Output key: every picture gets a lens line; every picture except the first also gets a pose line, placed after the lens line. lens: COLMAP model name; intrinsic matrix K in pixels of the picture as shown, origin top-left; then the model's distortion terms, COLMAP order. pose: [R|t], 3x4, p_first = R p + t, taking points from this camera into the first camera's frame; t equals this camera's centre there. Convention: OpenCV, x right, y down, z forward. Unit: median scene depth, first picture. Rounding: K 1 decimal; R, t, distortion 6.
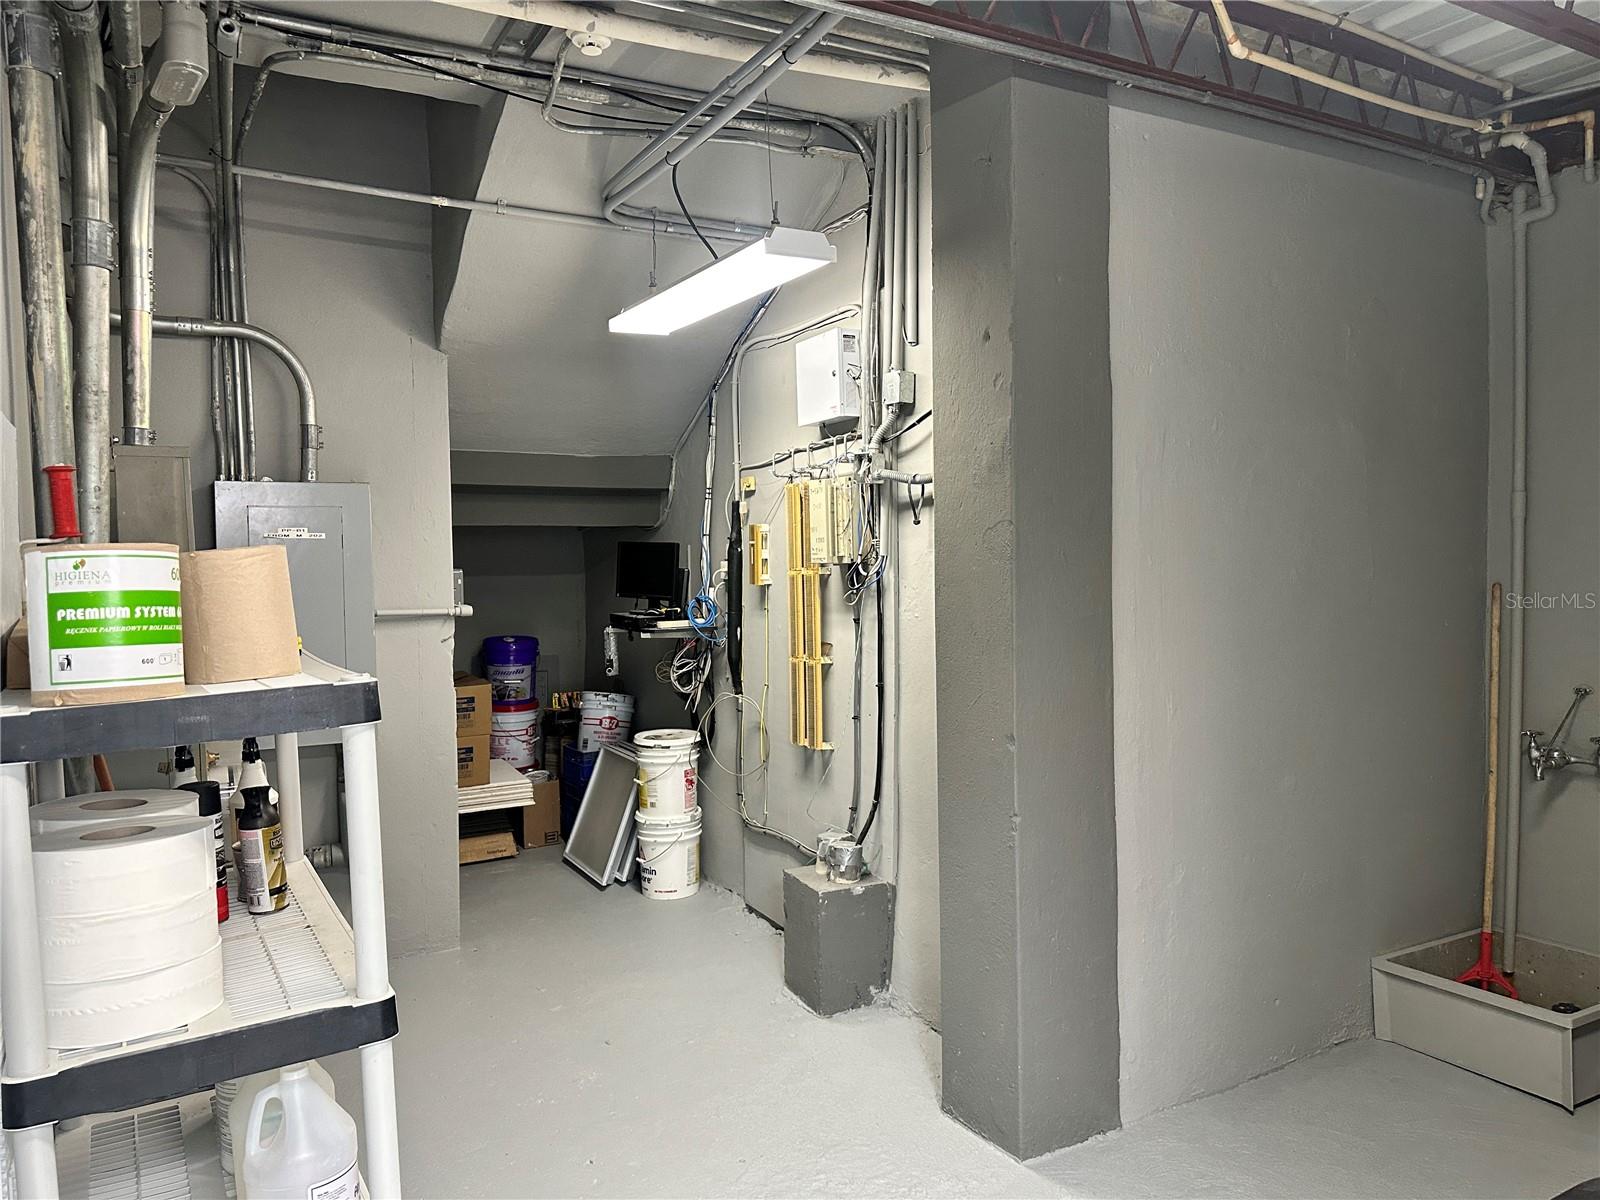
lens RADIAL K [[1138.4, 0, 794.3], [0, 1138.4, 597.3], [0, 0, 1]] dist [0.127338, -0.172294]
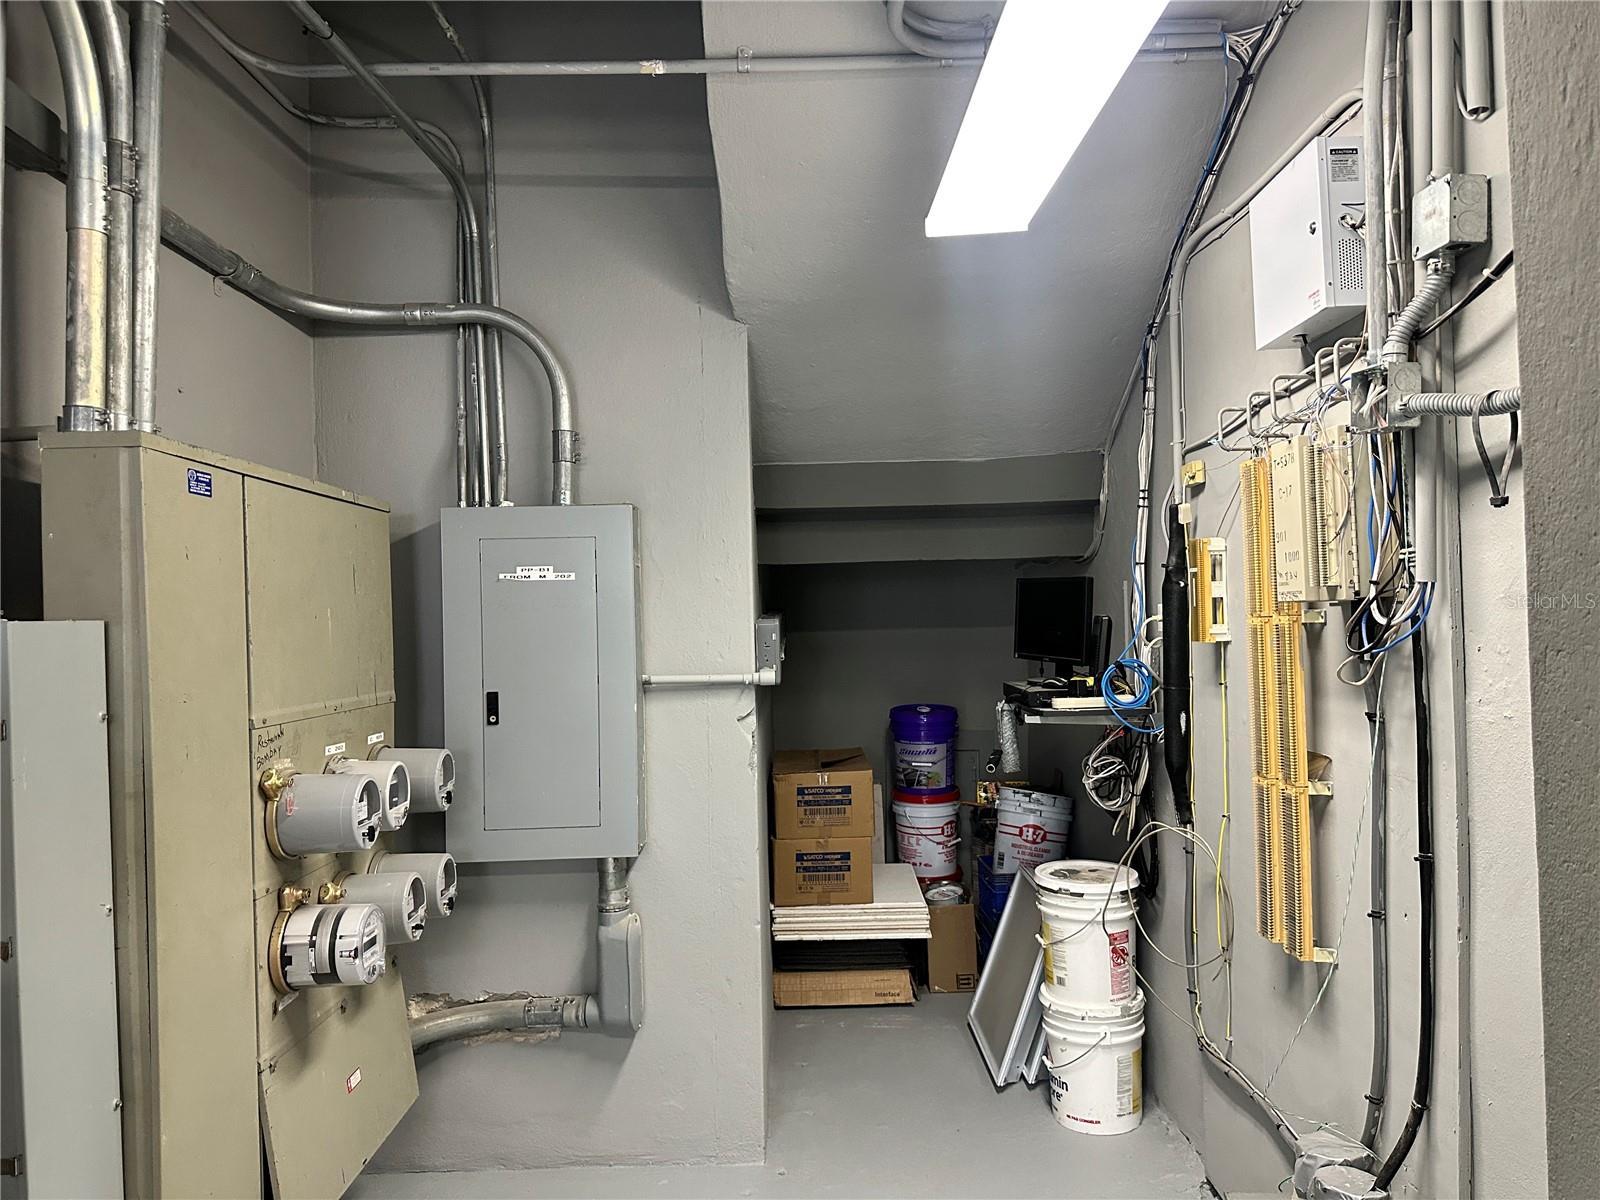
lens RADIAL K [[1138.4, 0, 794.3], [0, 1138.4, 597.3], [0, 0, 1]] dist [0.127338, -0.172294]
pose [[0.881950, -0.016367, -0.471059, 0.062310], [-0.005489, 0.998973, -0.044985, -0.006153], [0.471311, 0.042260, 0.880954, 0.381688]]
